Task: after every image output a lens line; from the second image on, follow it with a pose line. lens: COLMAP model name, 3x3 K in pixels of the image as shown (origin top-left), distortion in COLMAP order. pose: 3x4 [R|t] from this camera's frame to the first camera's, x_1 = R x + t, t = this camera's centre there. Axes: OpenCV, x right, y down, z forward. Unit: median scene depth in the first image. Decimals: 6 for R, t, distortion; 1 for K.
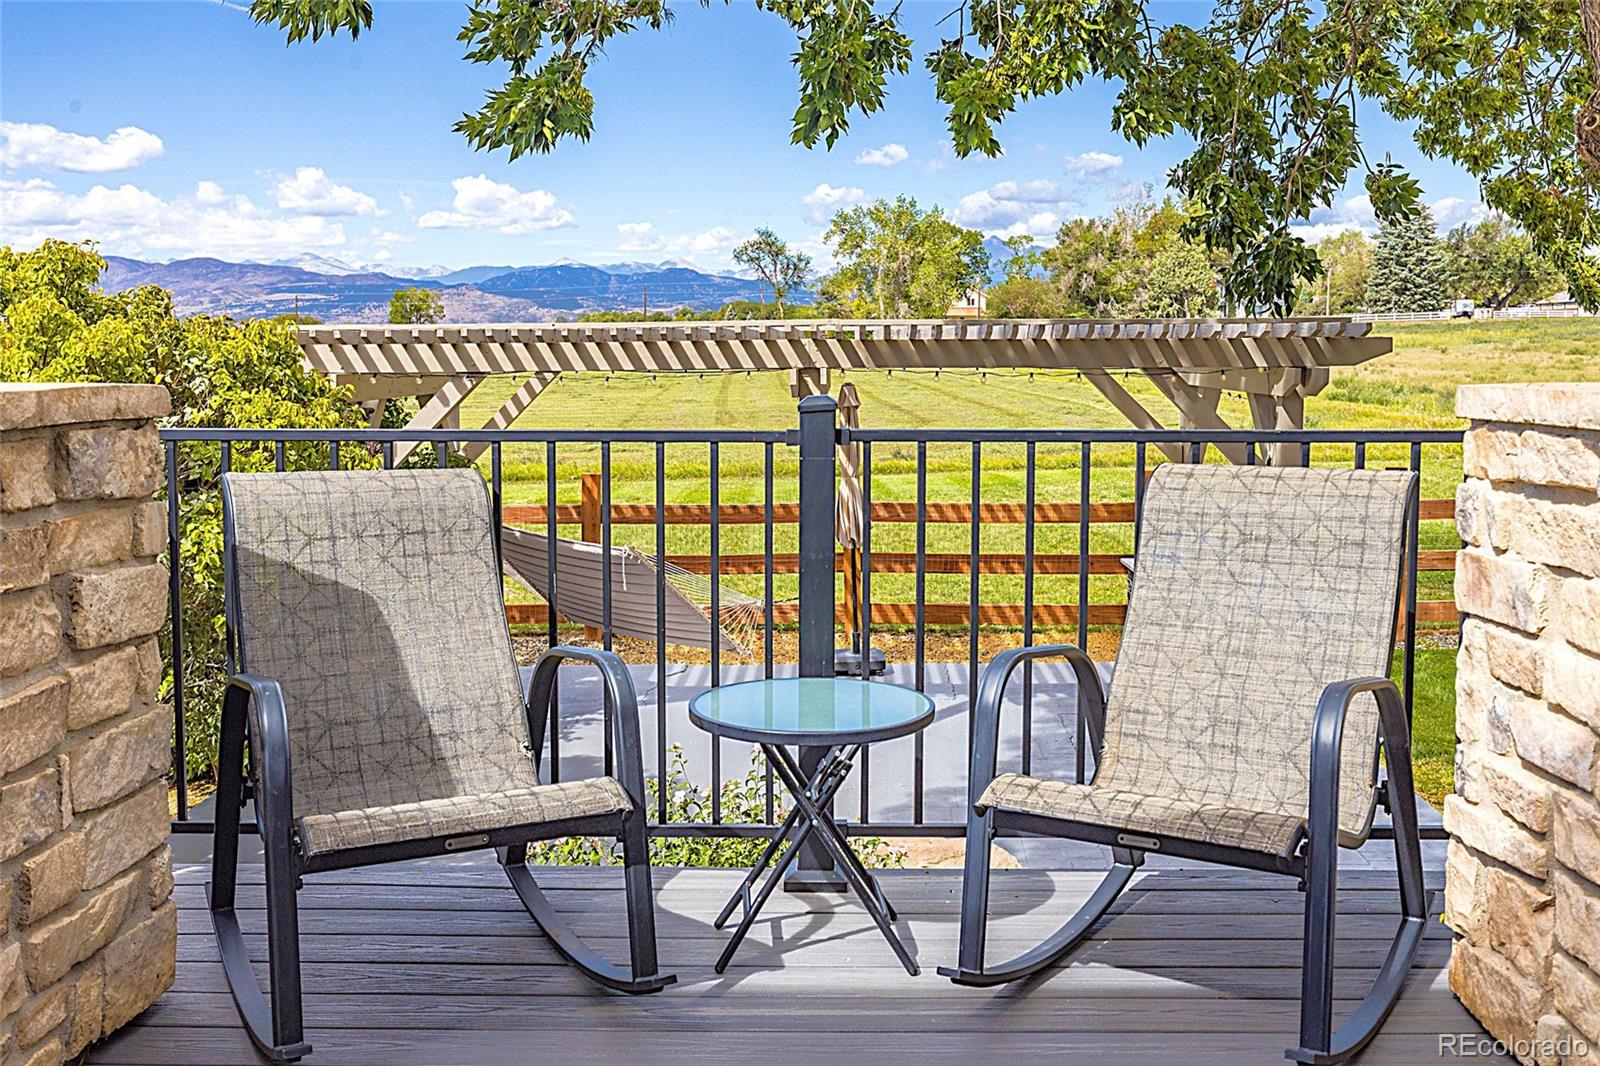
lens RADIAL K [[1575.4, 0, 792.7], [0, 1575.4, 482.5], [0, 0, 1]] dist [0.001592, 0.006718]
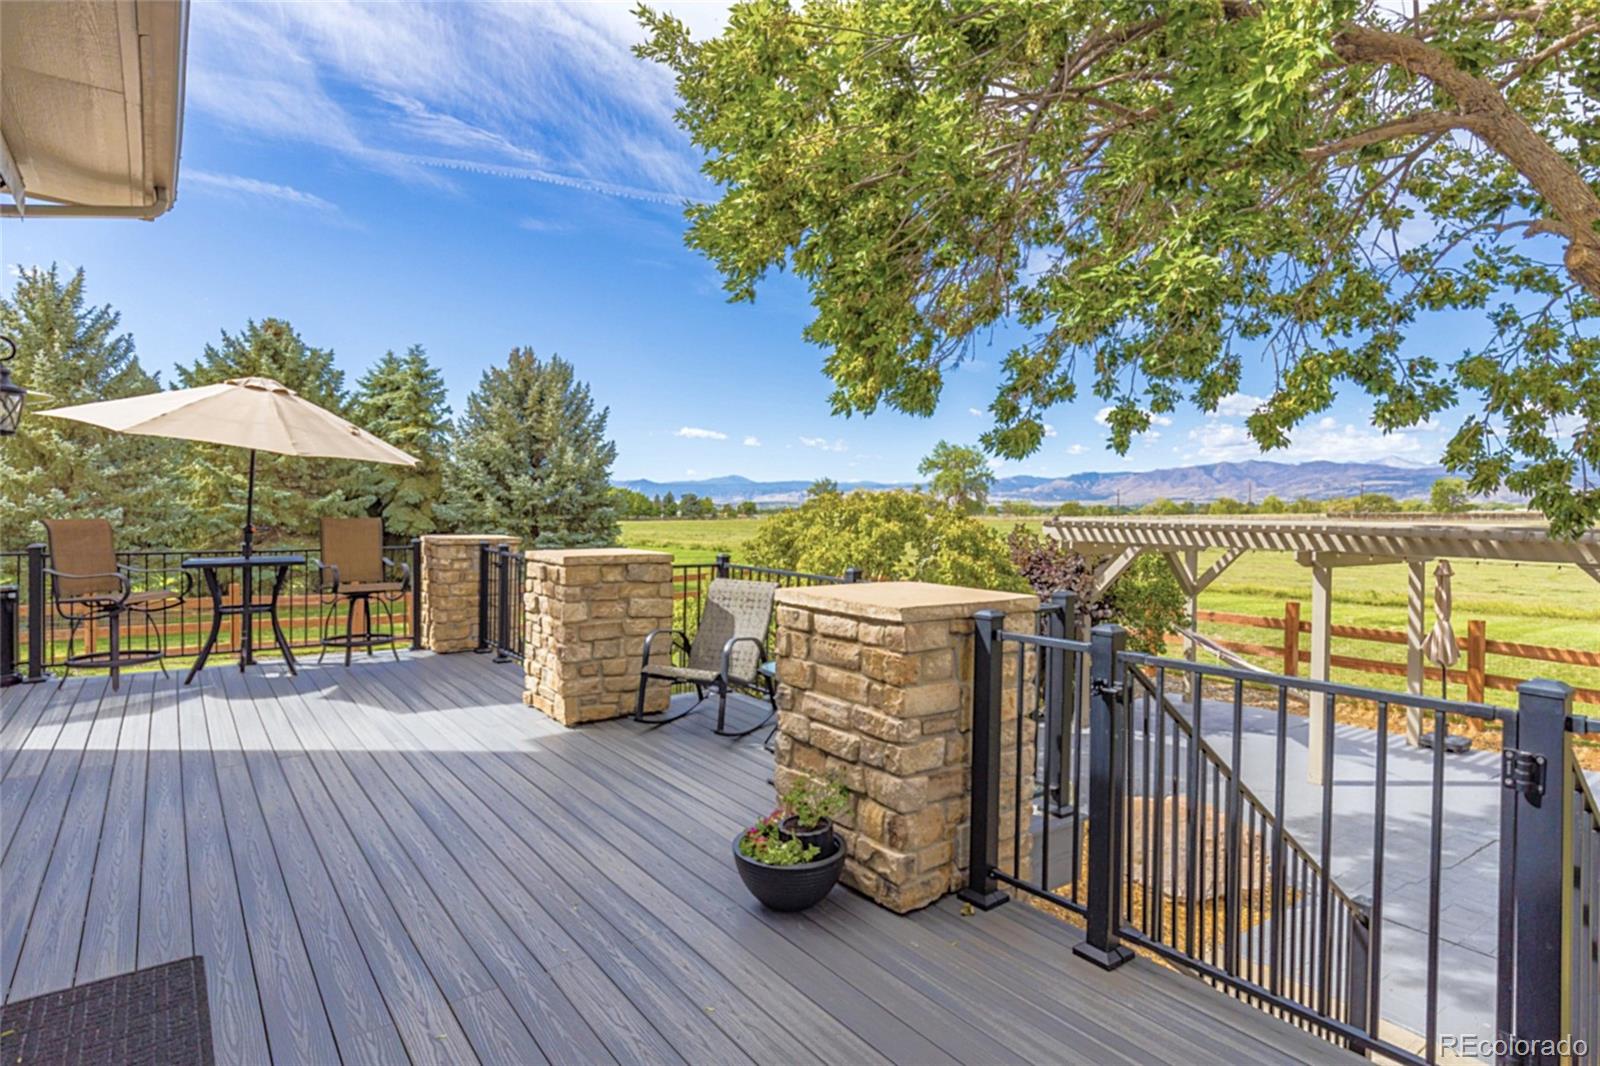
lens RADIAL K [[859.0, 0, 809.6], [0, 859.0, 513.8], [0, 0, 1]] dist [-0.000039, -0.000476]
pose [[0.614538, 0.019684, -0.788642, 0.138241], [-0.083978, 0.995641, -0.040588, -0.009481], [0.784405, 0.091172, 0.613512, -0.004283]]
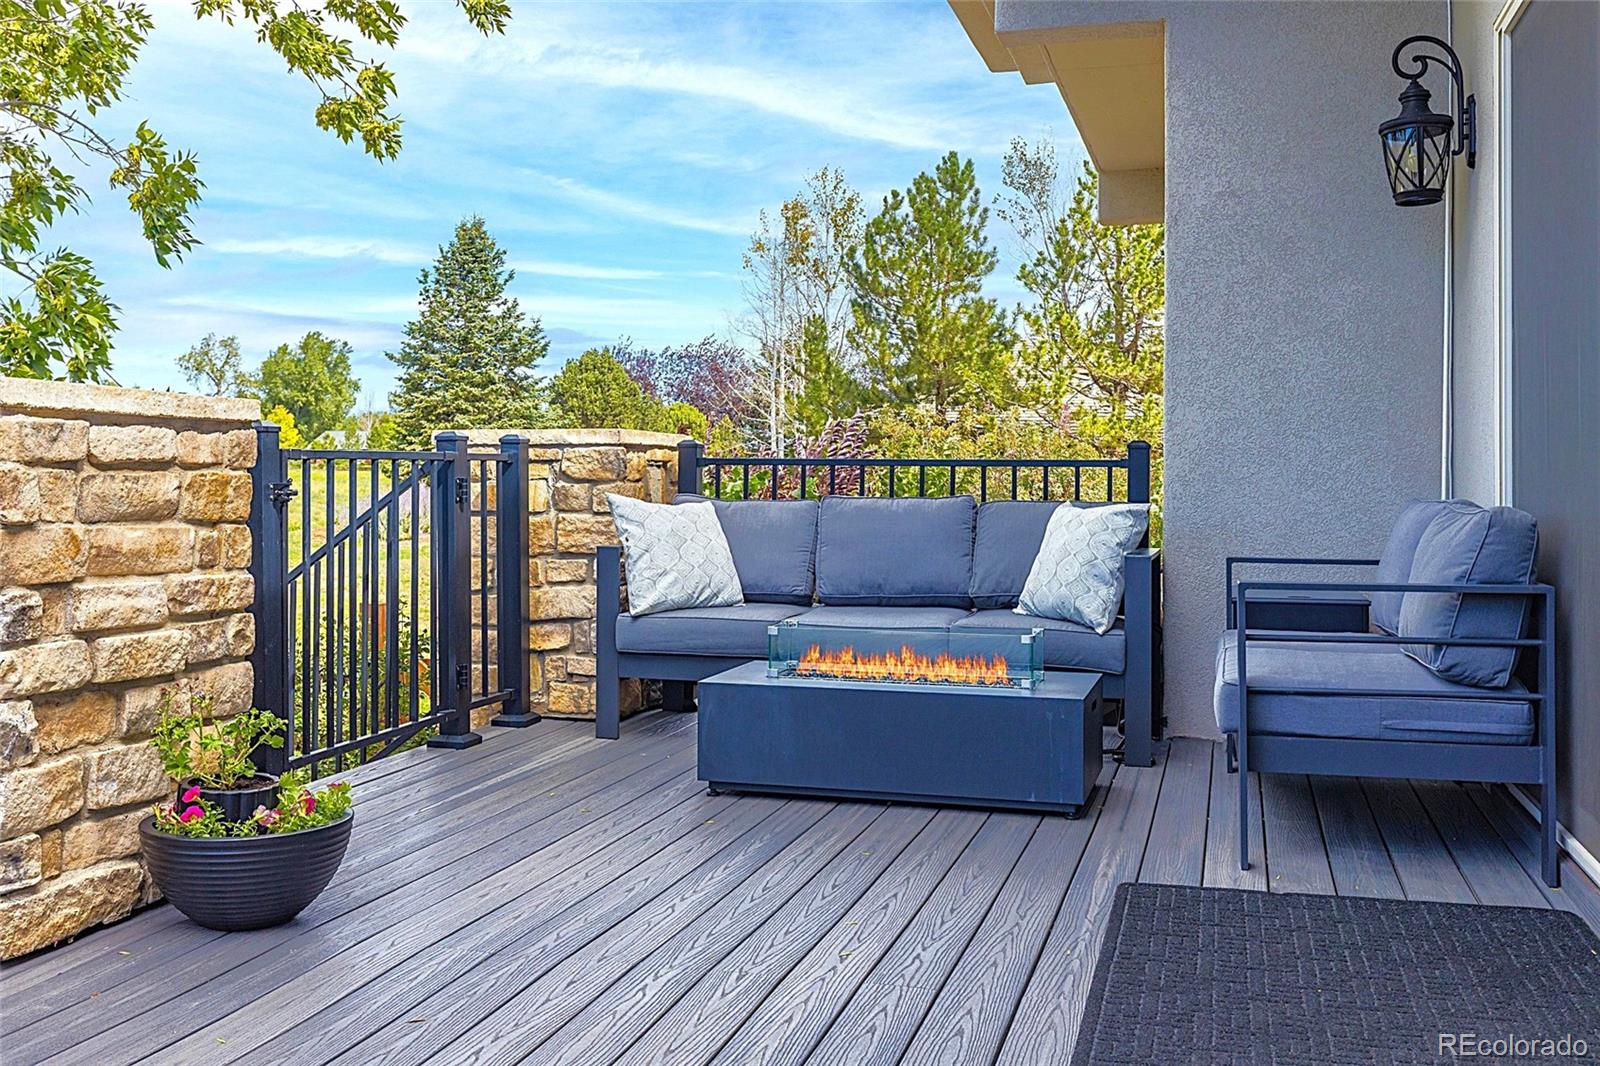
lens RADIAL K [[1575.4, 0, 792.7], [0, 1575.4, 482.5], [0, 0, 1]] dist [0.001592, 0.006718]
pose [[0.259037, 0.005082, 0.965854, -0.041879], [0.082307, 0.996233, -0.027316, 0.009641], [-0.962354, 0.086573, 0.257643, -0.004535]]
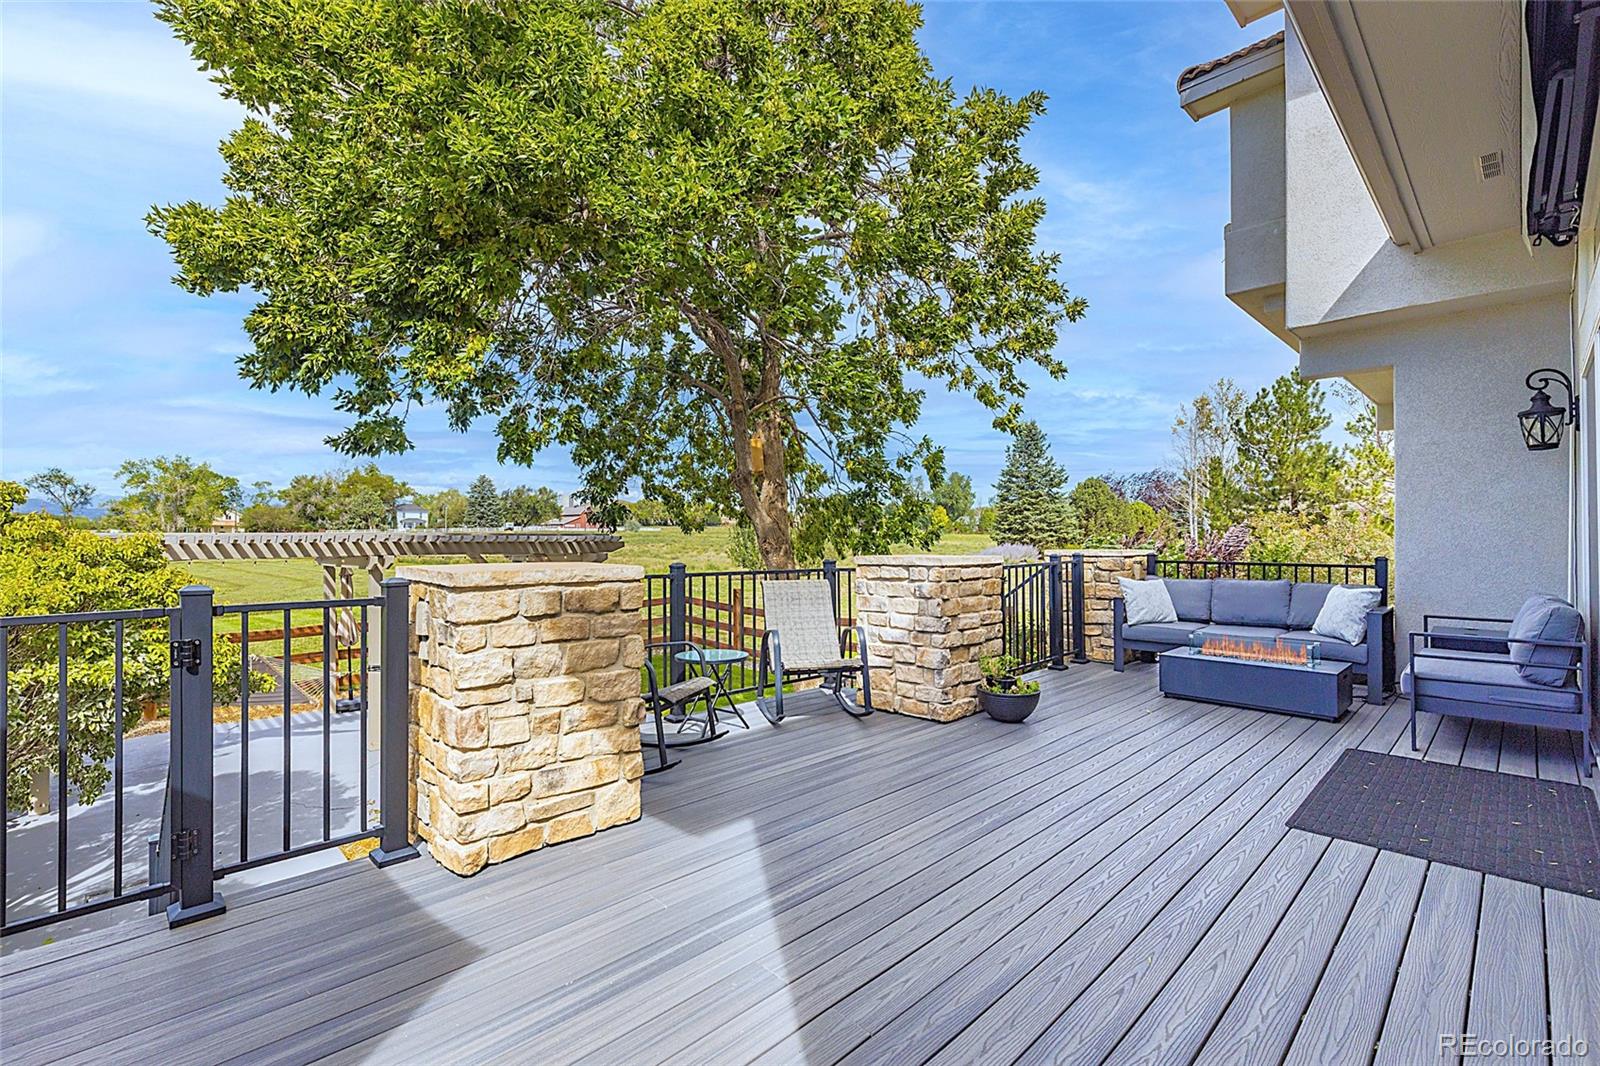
lens RADIAL K [[720.0, 0, 800.0], [0, 720.0, 533.0], [0, 0, 1]] dist [0.020112, -0.008236]
pose [[0.695902, 0.010149, 0.718065, -0.096360], [0.061520, 0.995382, -0.073690, 0.000784], [-0.715497, 0.095457, 0.692064, -0.020820]]
